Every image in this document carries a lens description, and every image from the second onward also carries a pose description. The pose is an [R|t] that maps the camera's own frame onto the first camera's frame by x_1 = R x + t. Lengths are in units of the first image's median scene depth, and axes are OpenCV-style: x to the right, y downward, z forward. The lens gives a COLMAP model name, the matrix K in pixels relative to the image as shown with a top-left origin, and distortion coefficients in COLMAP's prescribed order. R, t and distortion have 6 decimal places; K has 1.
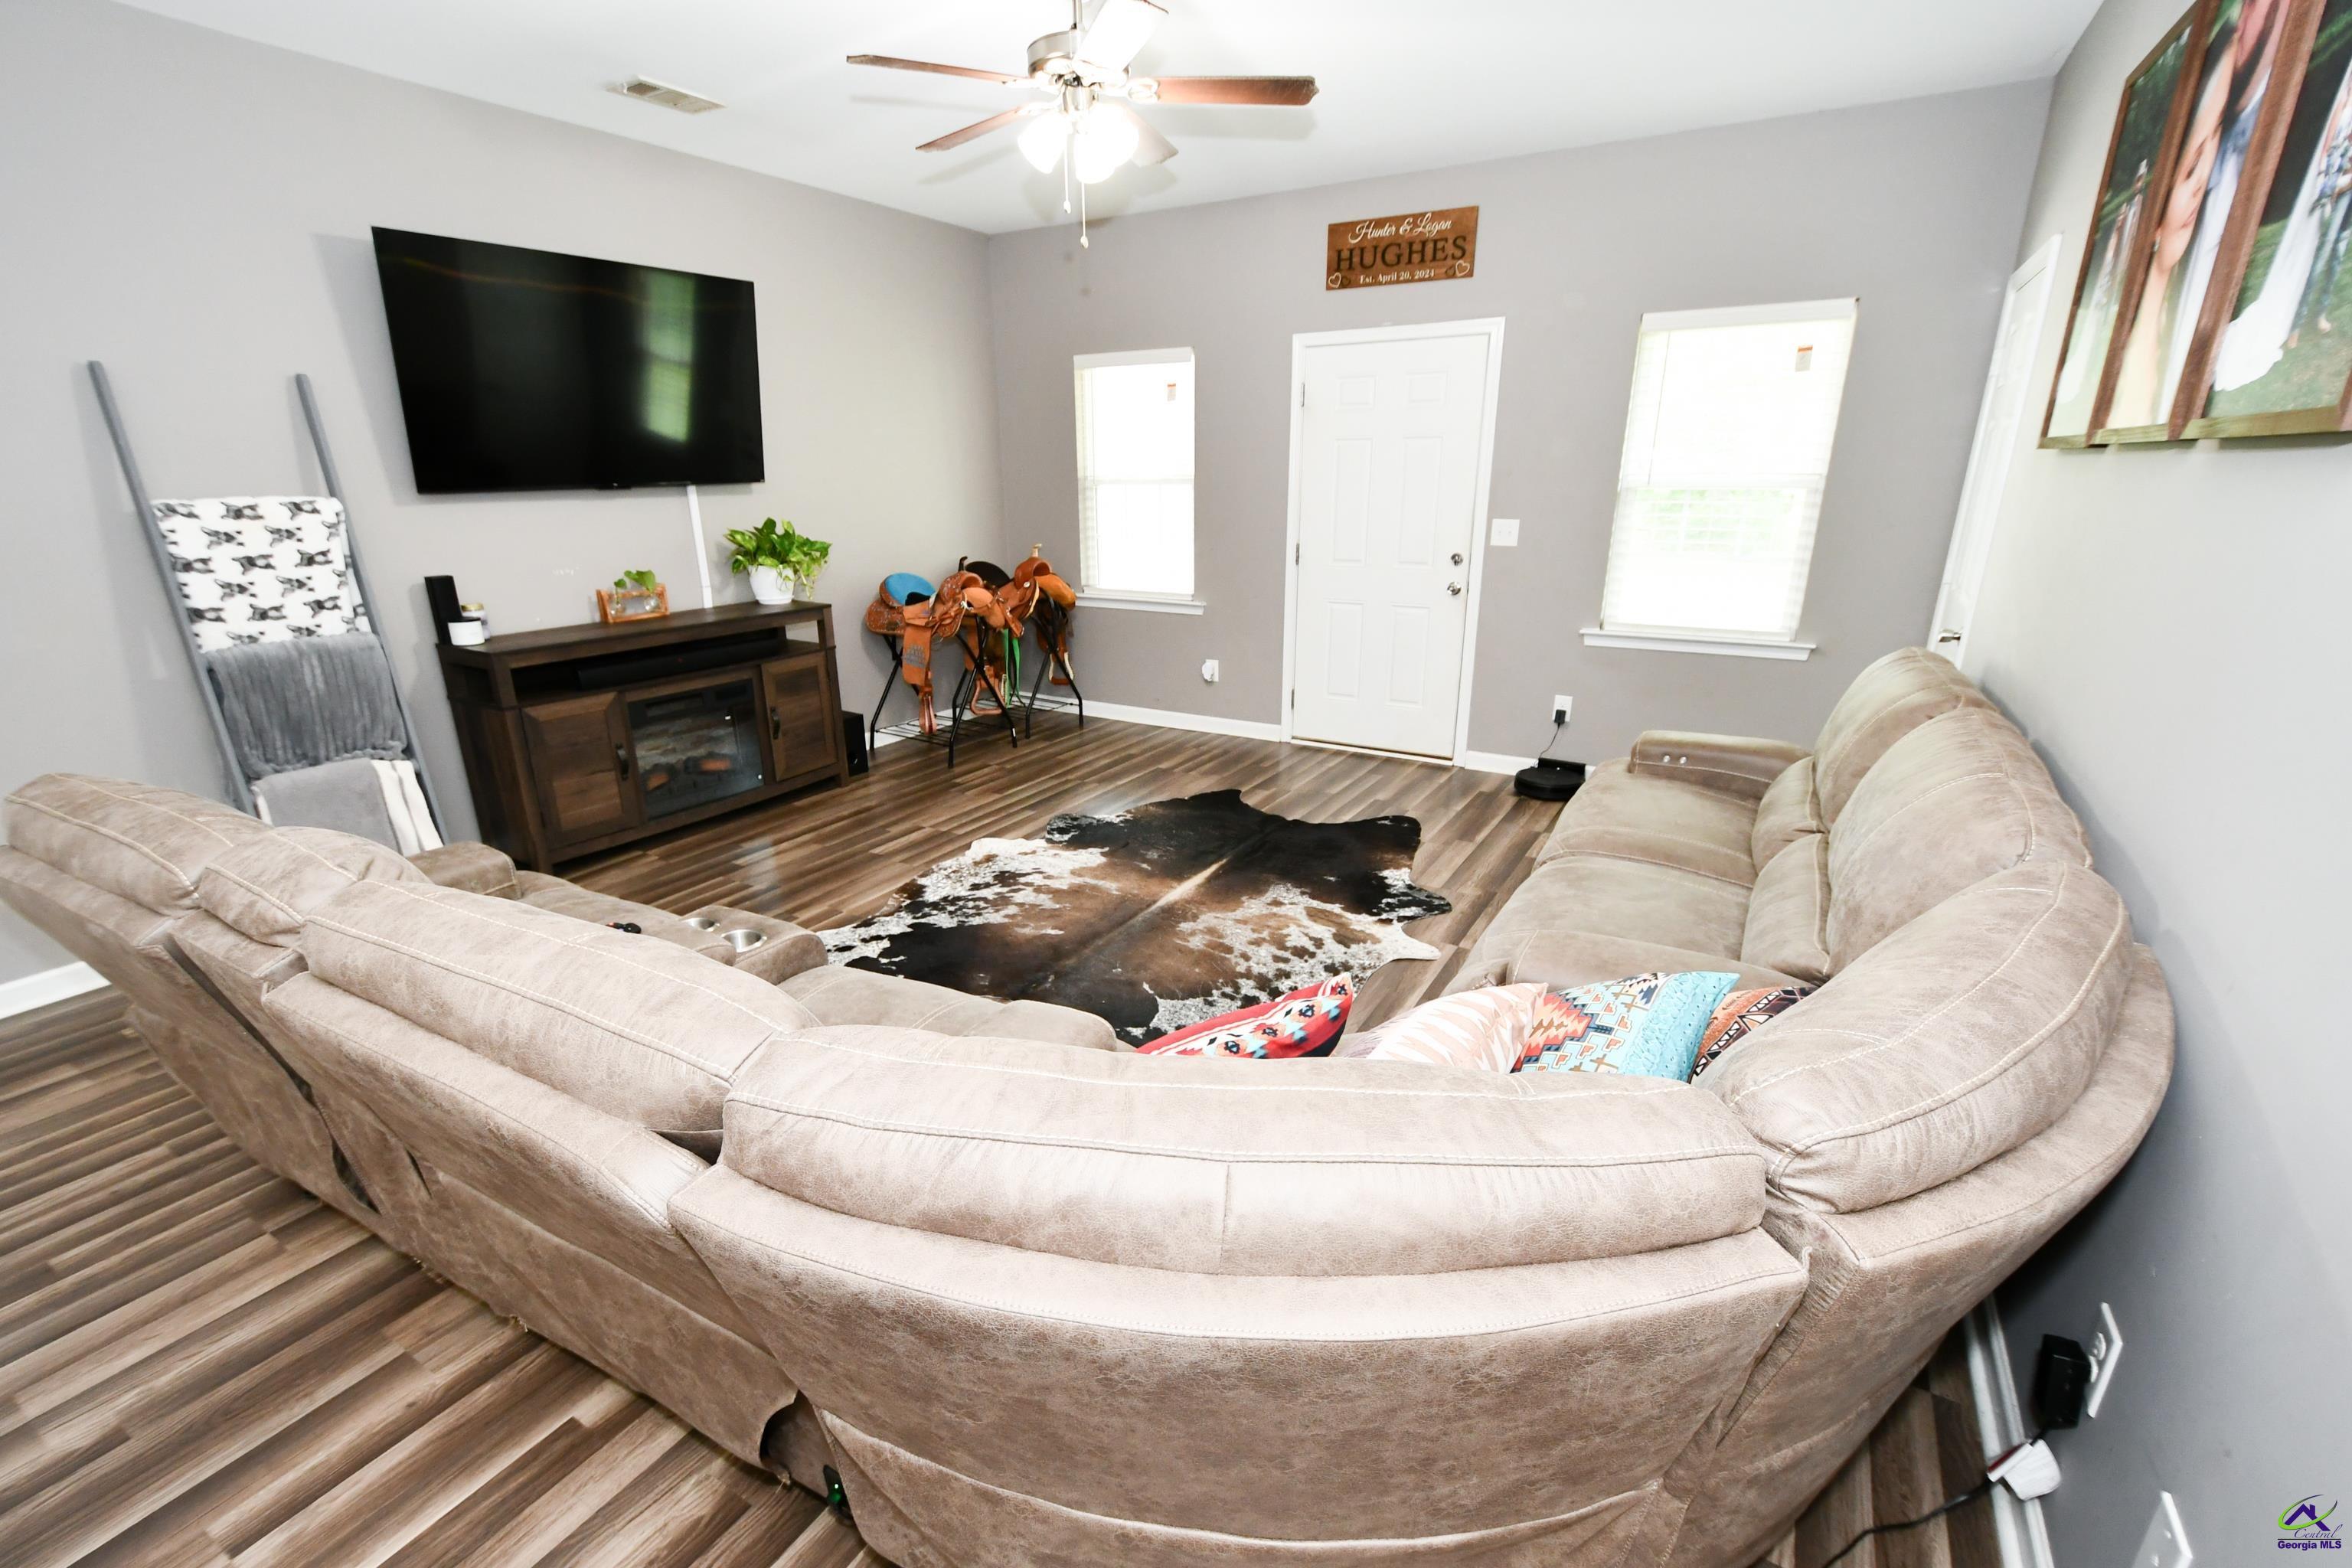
lens RADIAL K [[1030.9, 0, 1149.5], [0, 1030.9, 820.5], [0, 0, 1]] dist [0.003220, -0.004991]
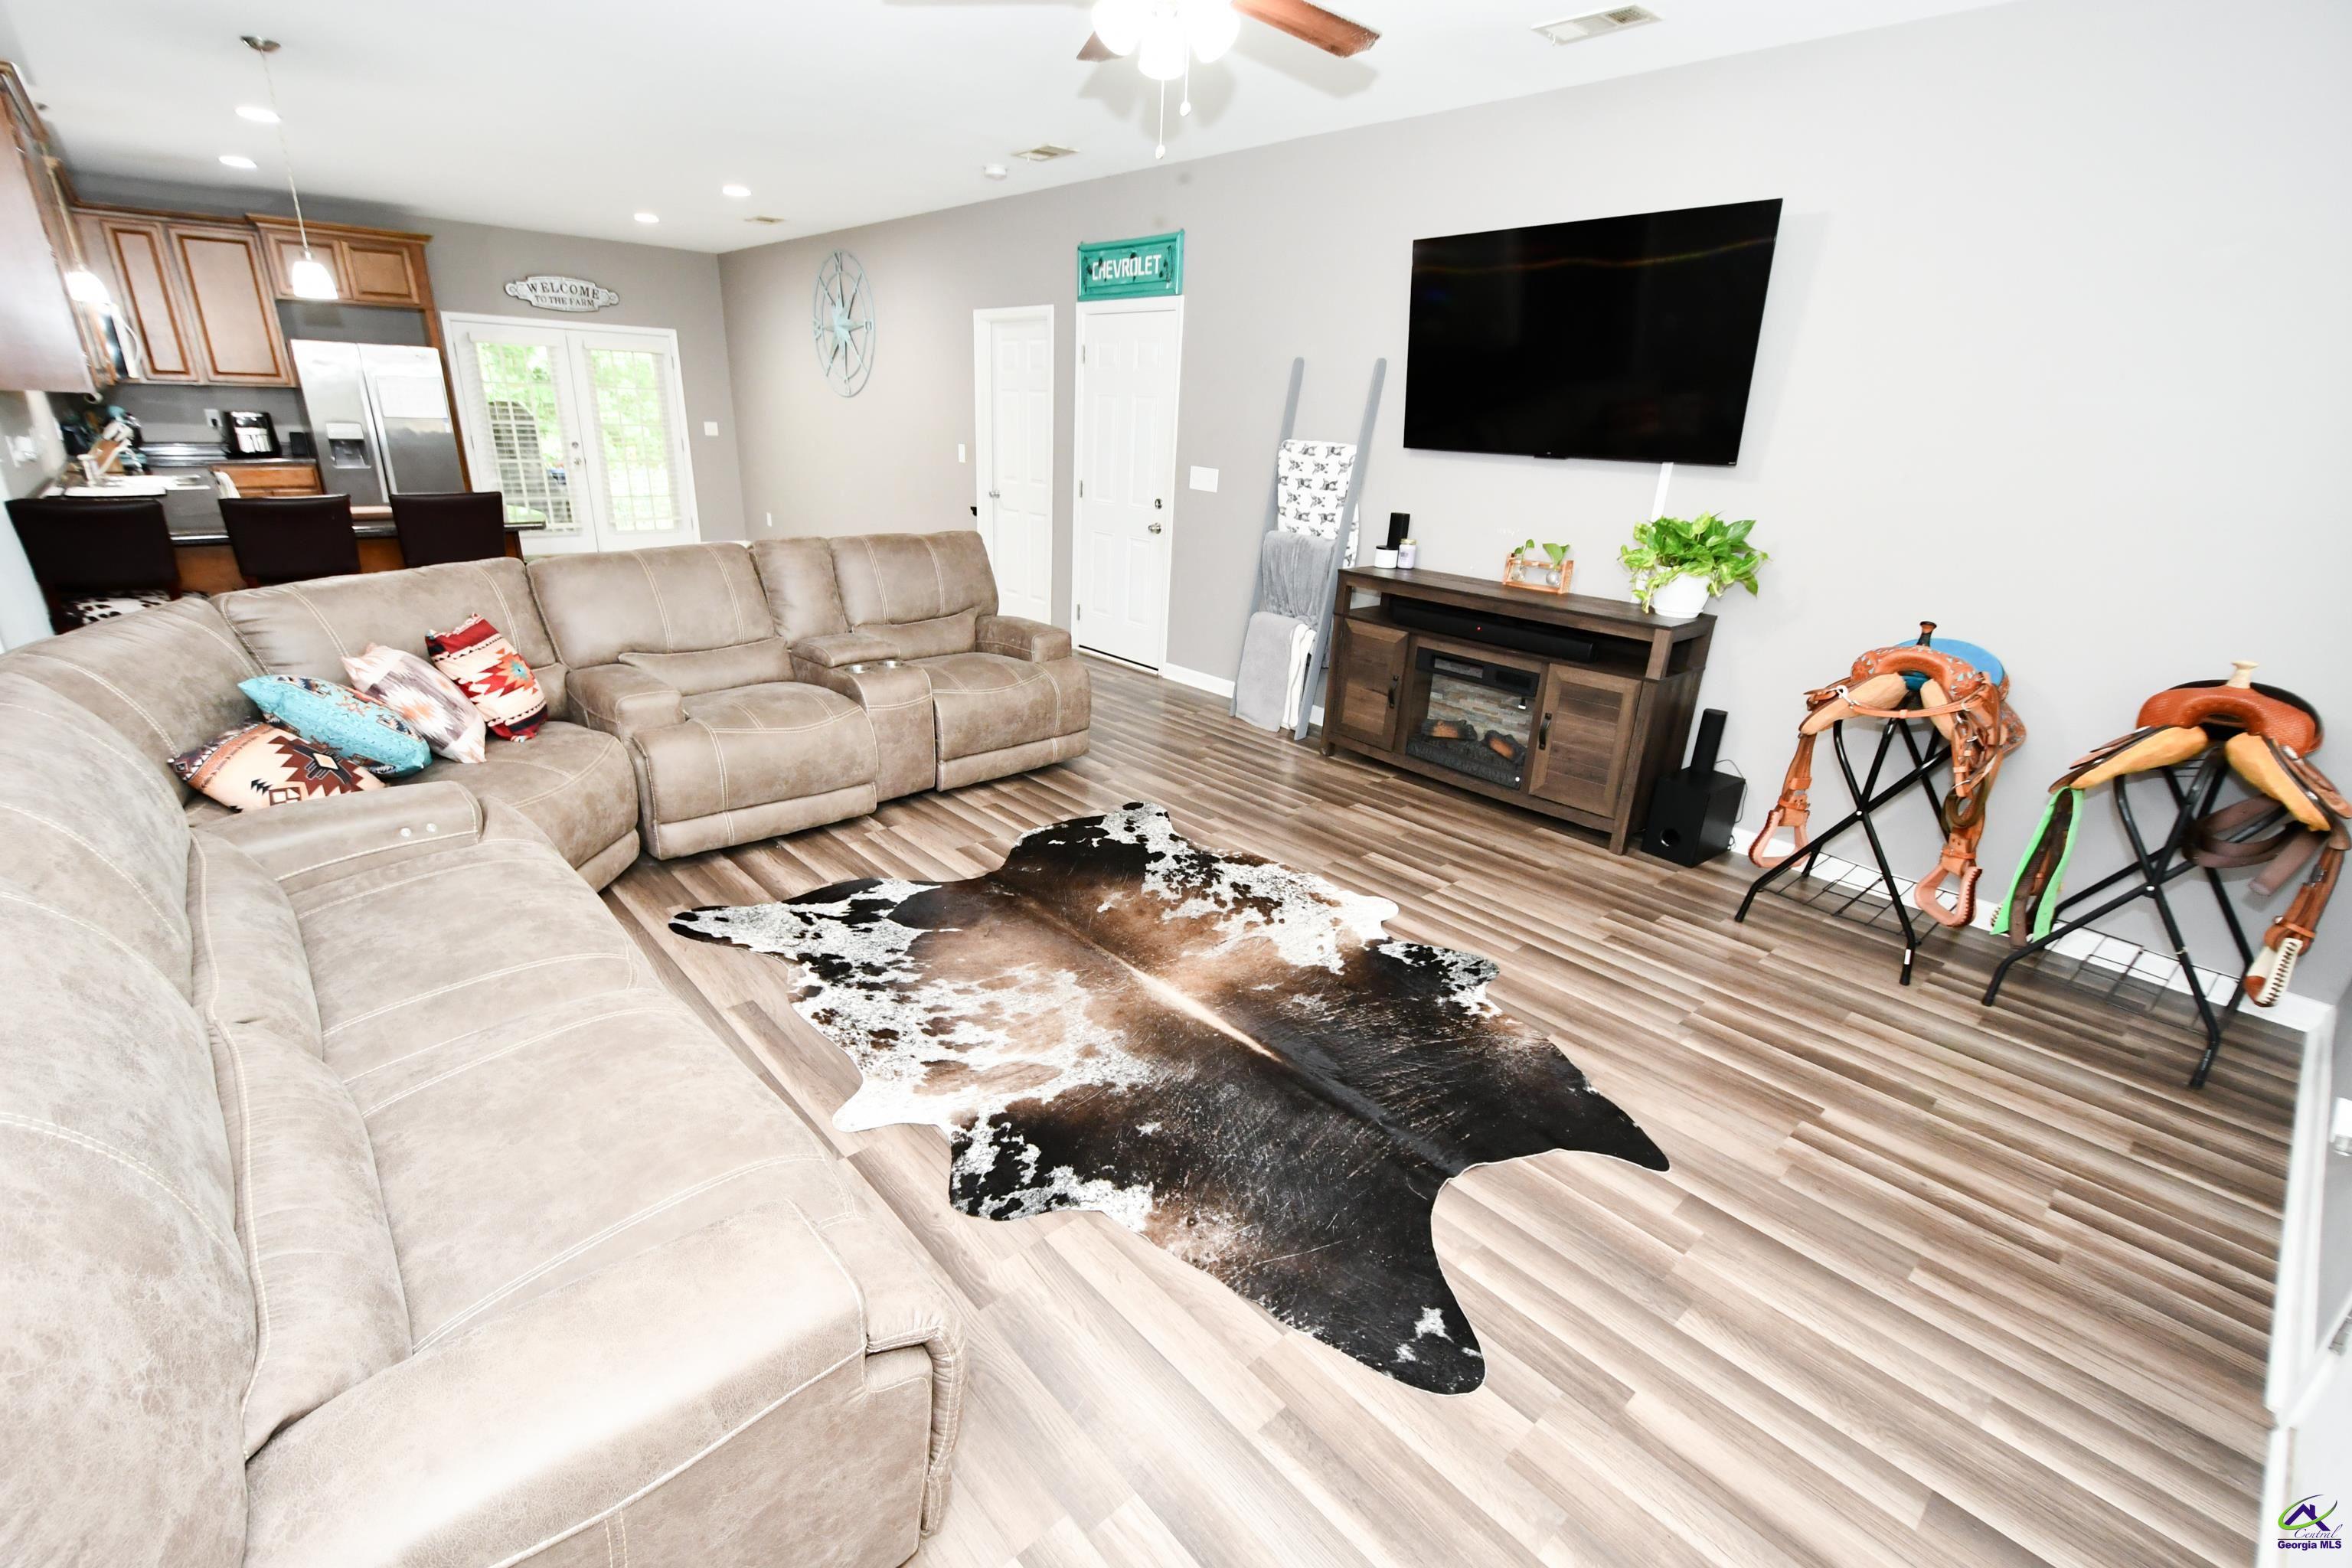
lens RADIAL K [[1030.9, 0, 1151.6], [0, 1030.9, 816.2], [0, 0, 1]] dist [0.003220, -0.004991]
pose [[-0.291542, 0.345826, -0.891856, 0.624719], [-0.349907, 0.829186, 0.435908, -0.344314], [0.890263, 0.439152, -0.120735, 0.955706]]
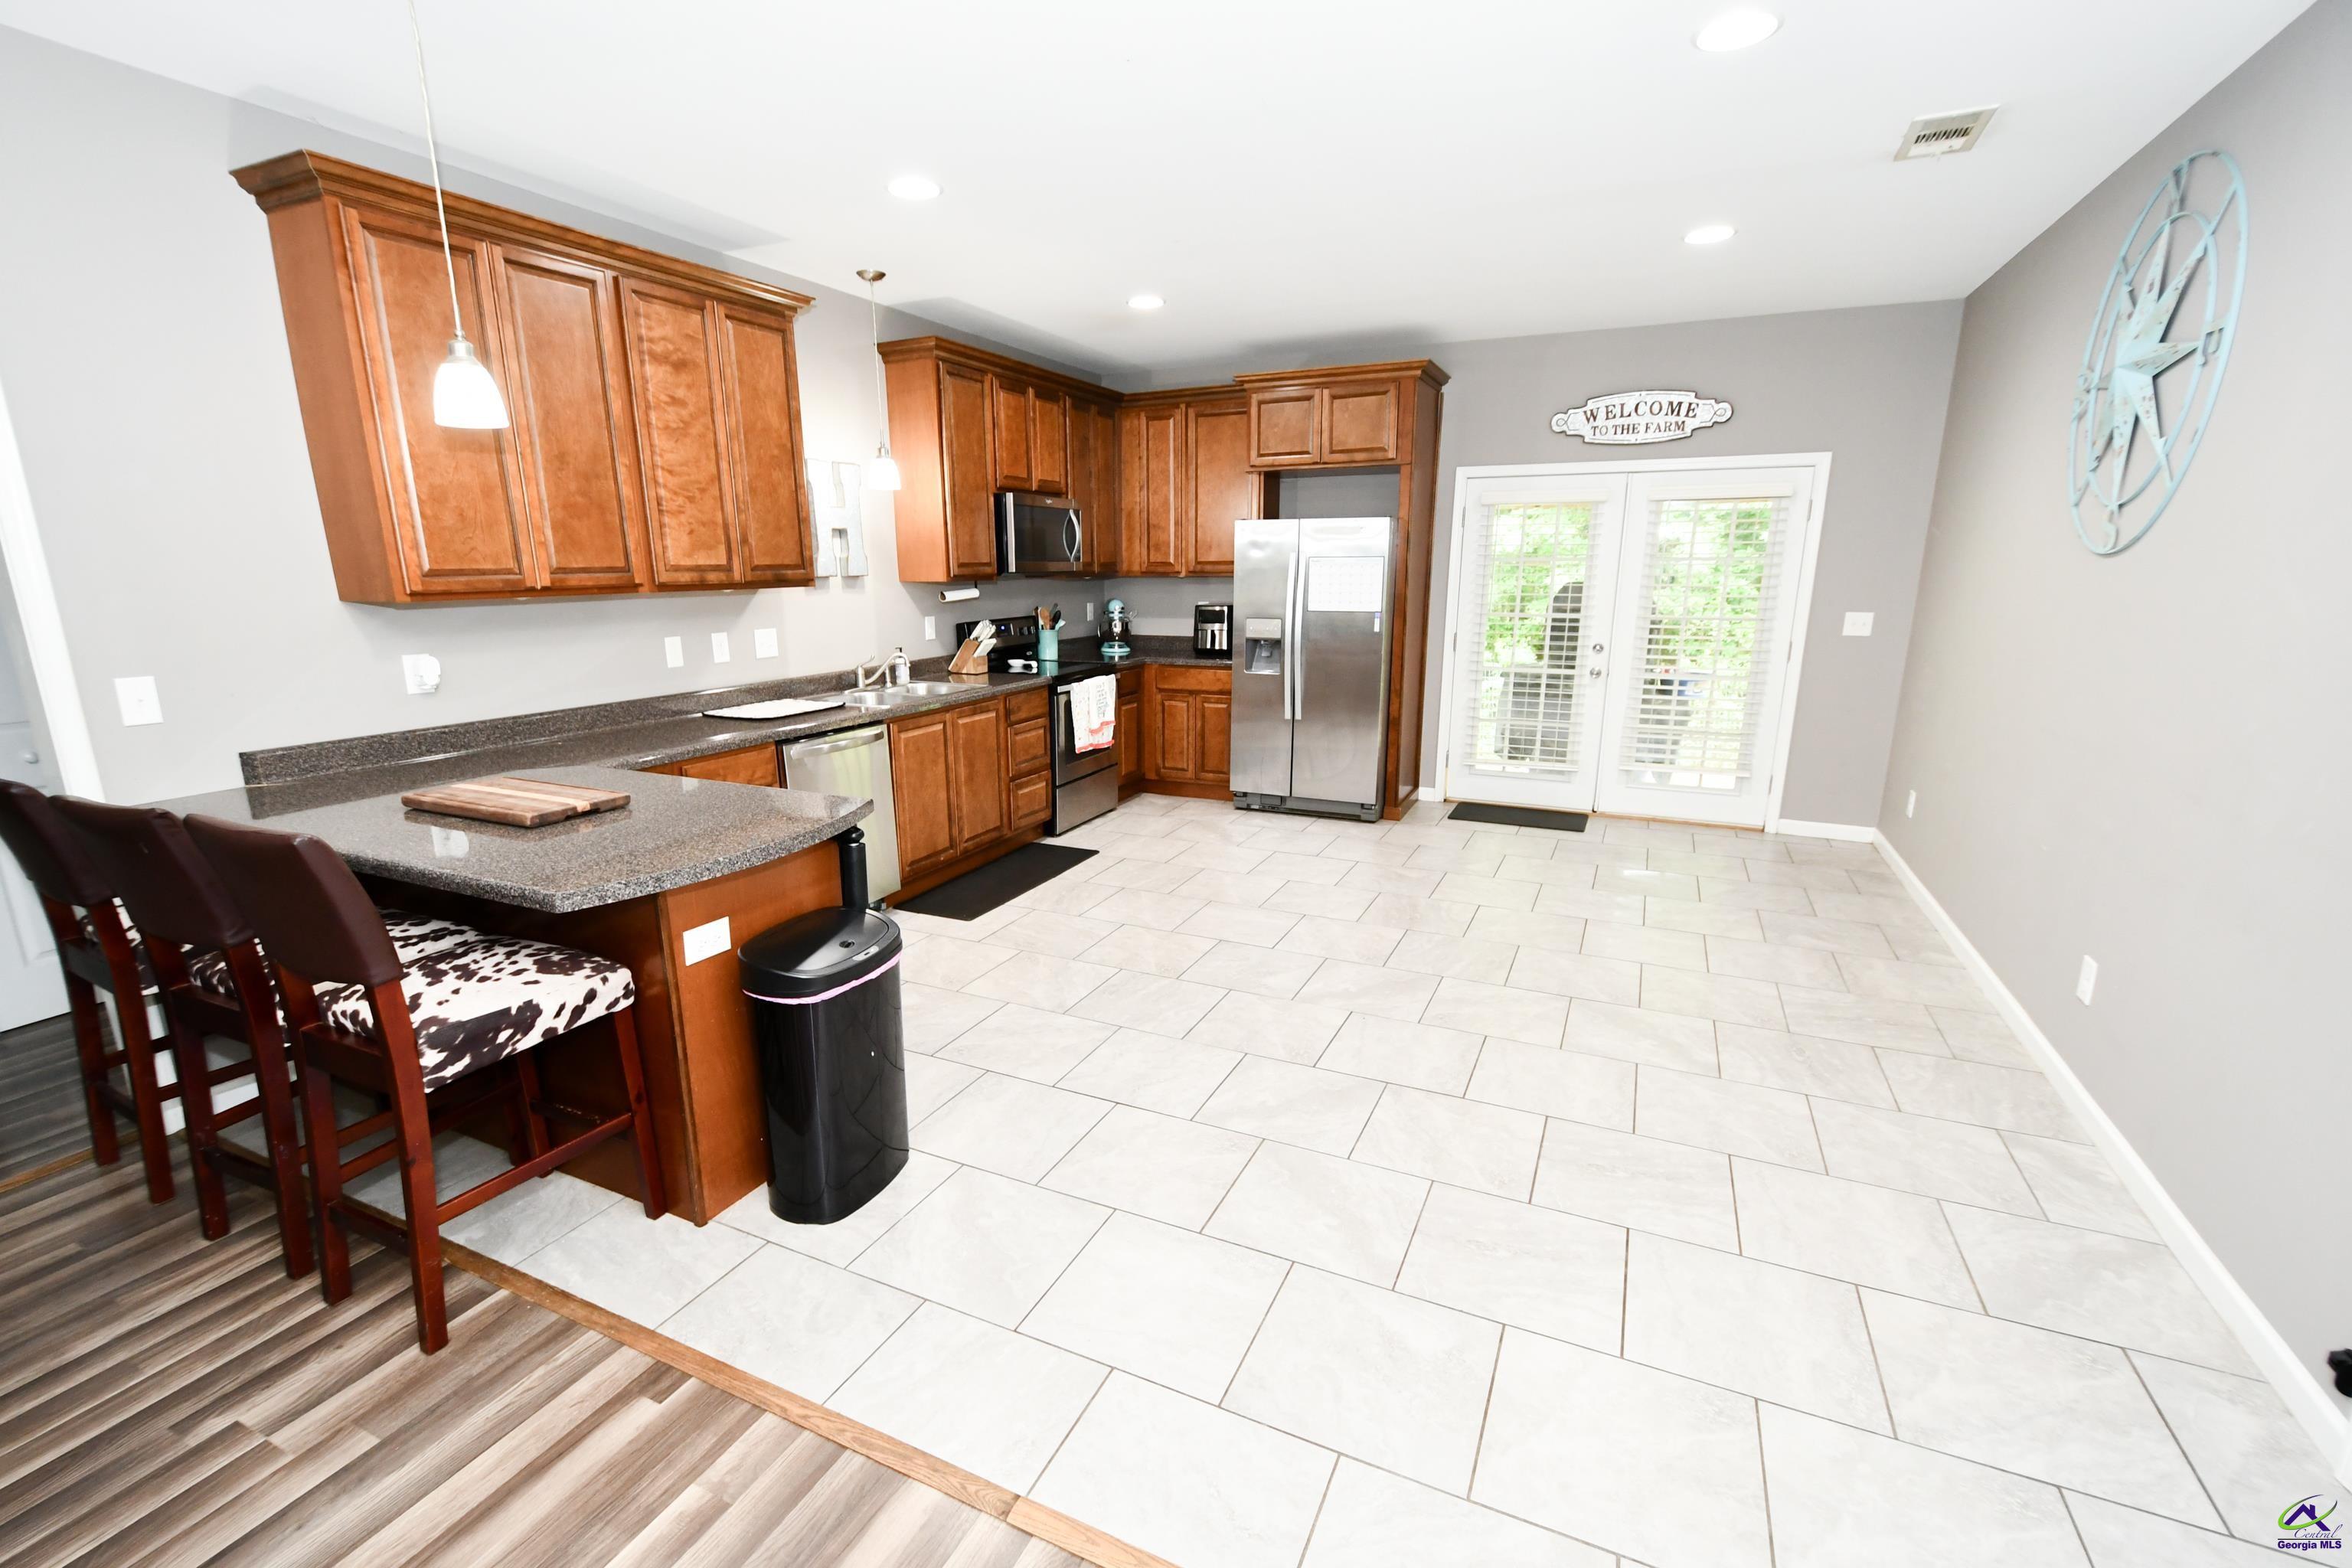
lens RADIAL K [[1030.9, 0, 1149.0], [0, 1030.9, 815.2], [0, 0, 1]] dist [0.003220, -0.004991]
pose [[-0.994875, 0.036082, -0.094454, -0.586283], [-0.021275, 0.838550, 0.544409, -0.156606], [0.098848, 0.543629, -0.833485, 0.439562]]
